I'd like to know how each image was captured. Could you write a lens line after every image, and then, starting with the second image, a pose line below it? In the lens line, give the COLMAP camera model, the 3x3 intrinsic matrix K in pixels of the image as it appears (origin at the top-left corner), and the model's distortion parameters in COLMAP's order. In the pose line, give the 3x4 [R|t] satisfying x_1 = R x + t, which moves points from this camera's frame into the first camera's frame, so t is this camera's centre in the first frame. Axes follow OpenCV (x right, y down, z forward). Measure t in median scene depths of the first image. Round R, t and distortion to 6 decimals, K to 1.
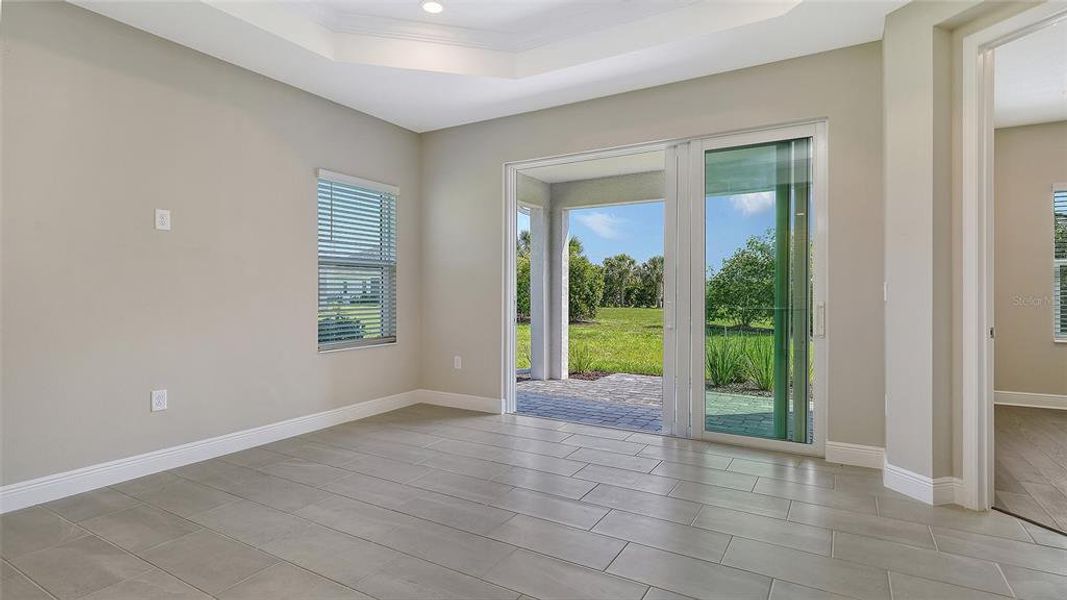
lens RADIAL K [[509.8, 0, 530.7], [0, 509.8, 288.5], [0, 0, 1]] dist [-0.013416, -0.000586]
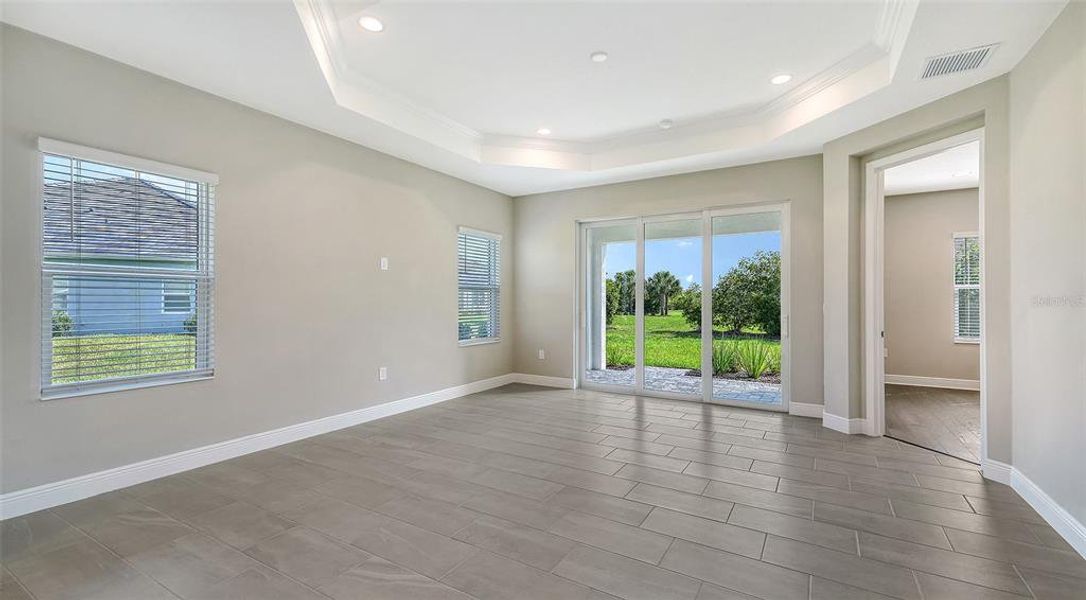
lens RADIAL K [[444.8, 0, 546.6], [0, 444.8, 295.5], [0, 0, 1]] dist [0.003390, 0.000445]
pose [[0.999985, 0.003095, -0.004625, -0.079469], [-0.003122, 0.999977, -0.006012, -0.010746], [0.004606, 0.006027, 0.999971, -0.183176]]
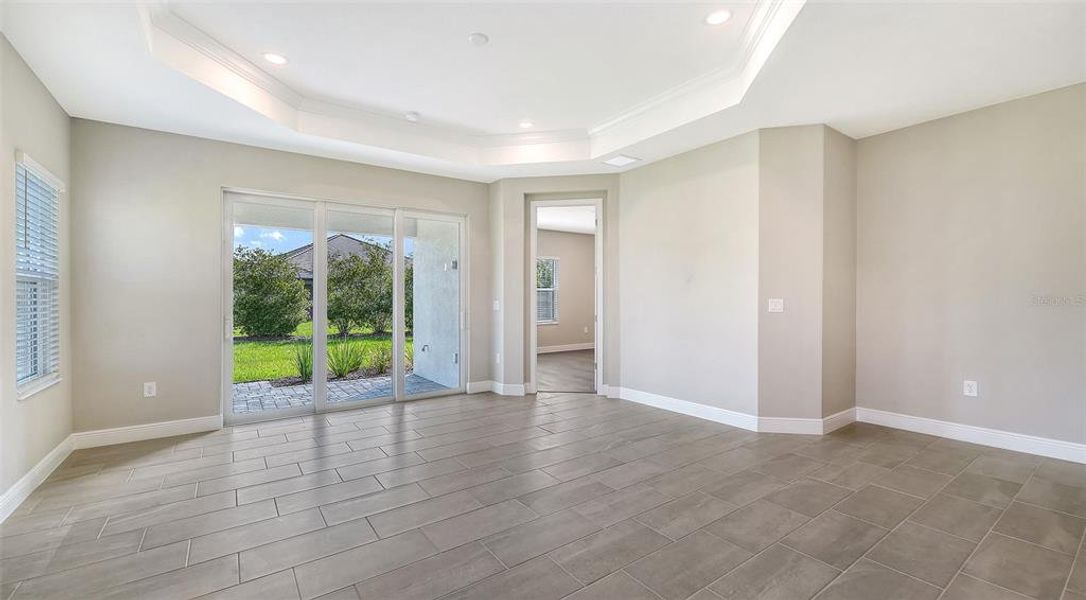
lens RADIAL K [[444.8, 0, 528.6], [0, 444.8, 291.9], [0, 0, 1]] dist [0.003390, 0.000445]
pose [[0.425177, 0.011792, 0.905033, -0.374143], [0.003017, 0.999891, -0.014446, -0.009046], [-0.905105, 0.008872, 0.425095, 0.031240]]
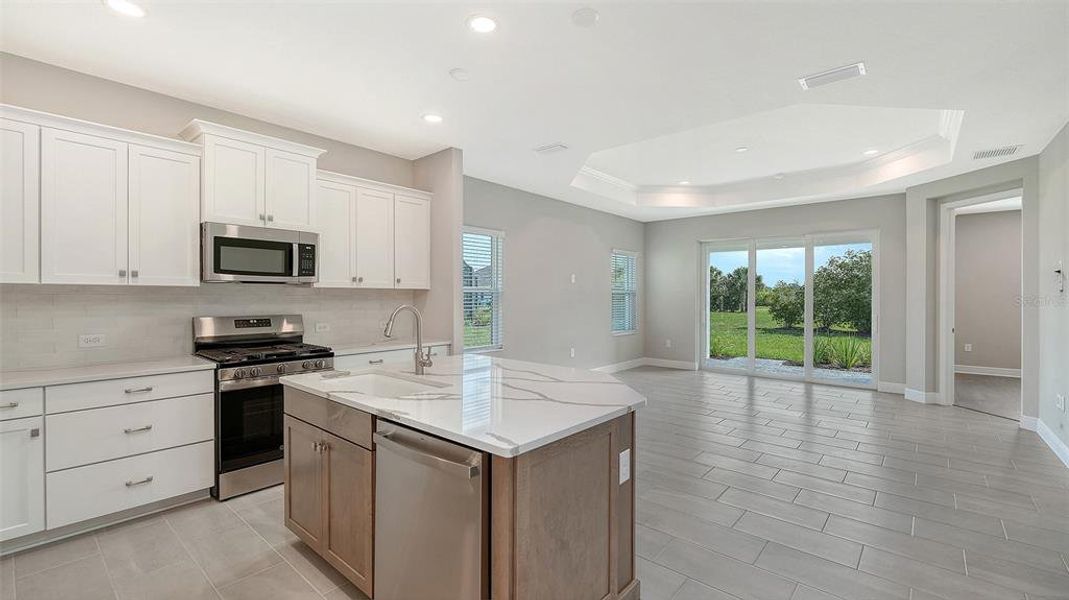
lens RADIAL K [[436.3, 0, 543.8], [0, 436.3, 293.9], [0, 0, 1]] dist [-0.008032, 0.000108]
pose [[0.985349, 0.002634, -0.170528, -0.210846], [-0.002568, 0.999997, 0.000608, -0.026381], [0.170529, -0.000161, 0.985353, -0.446514]]
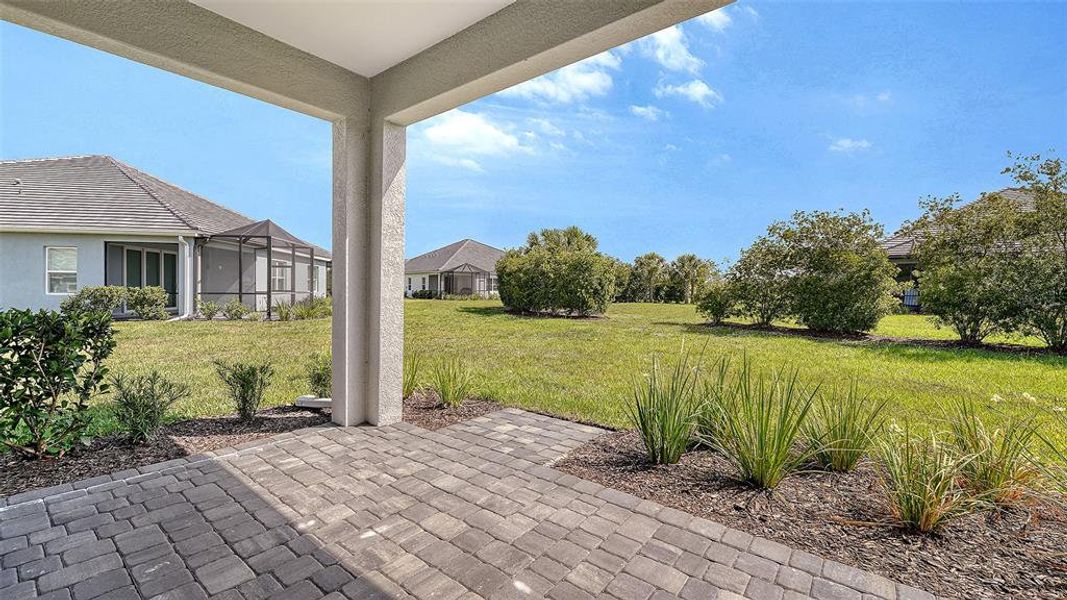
lens RADIAL K [[431.1, 0, 526.8], [0, 431.1, 289.8], [0, 0, 1]] dist [0.003314, -0.000281]
pose [[0.992055, 0.007390, -0.125588, 0.279965], [-0.006266, 0.999937, 0.009344, 0.023745], [0.125649, -0.008483, 0.992038, 0.545554]]
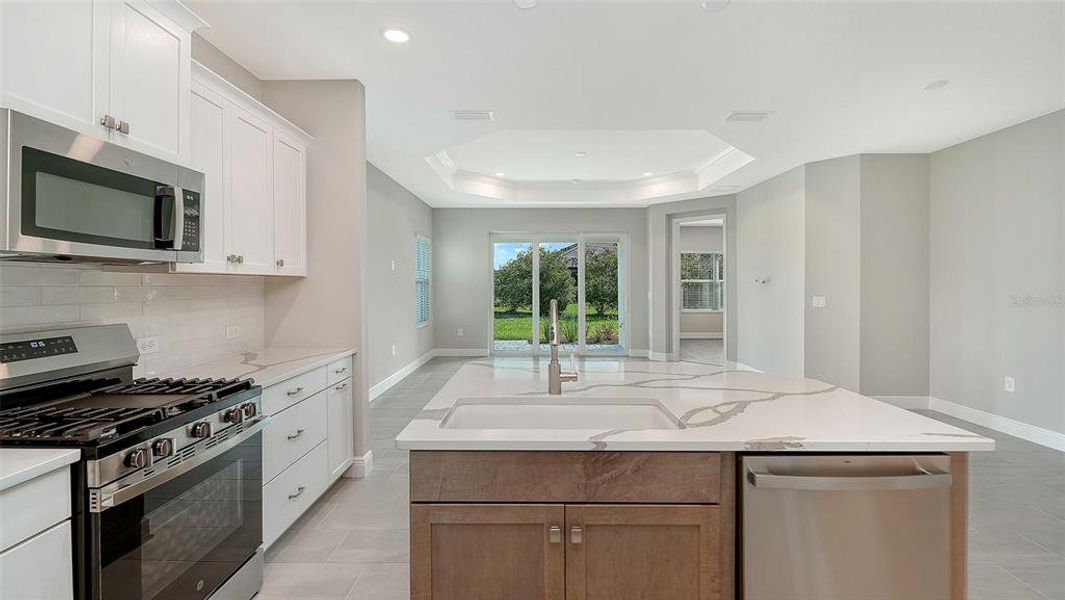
lens RADIAL K [[434.7, 0, 523.8], [0, 434.7, 285.1], [0, 0, 1]] dist [-0.008032, 0.000108]
pose [[0.874098, -0.000387, 0.485750, -0.469213], [-0.002405, 0.999984, 0.005123, -0.026590], [-0.485744, -0.005647, 0.874083, -0.347925]]
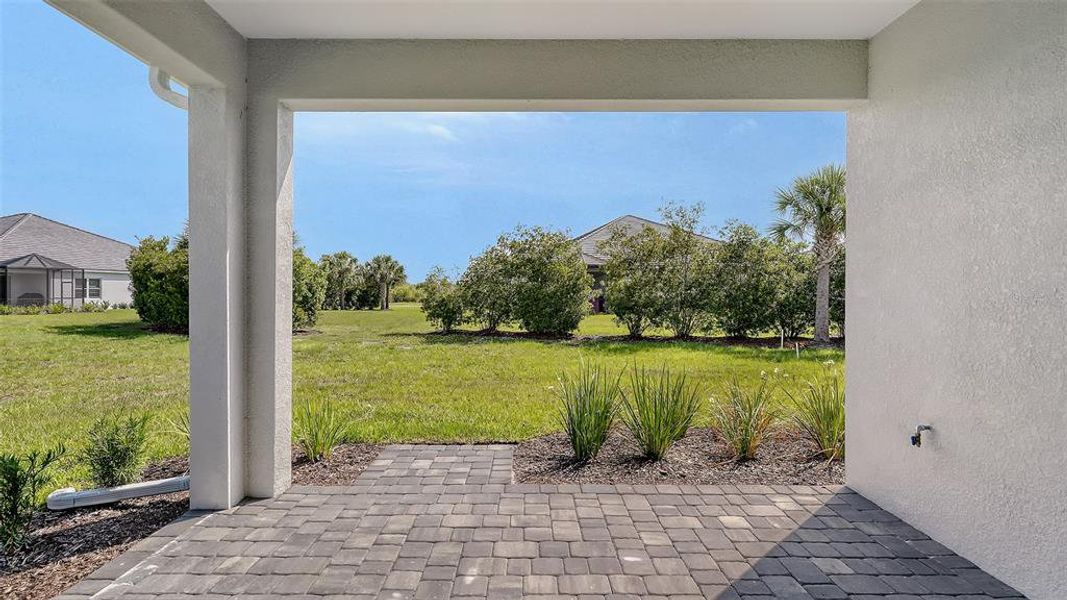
lens RADIAL K [[500.0, 0, 529.6], [0, 500.0, 292.5], [0, 0, 1]] dist [0.002357, 0.000088]
pose [[0.855516, 0.001124, 0.517776, 0.025270], [-0.004235, 0.999979, 0.004827, 0.002596], [-0.517759, -0.006323, 0.855503, 0.519960]]
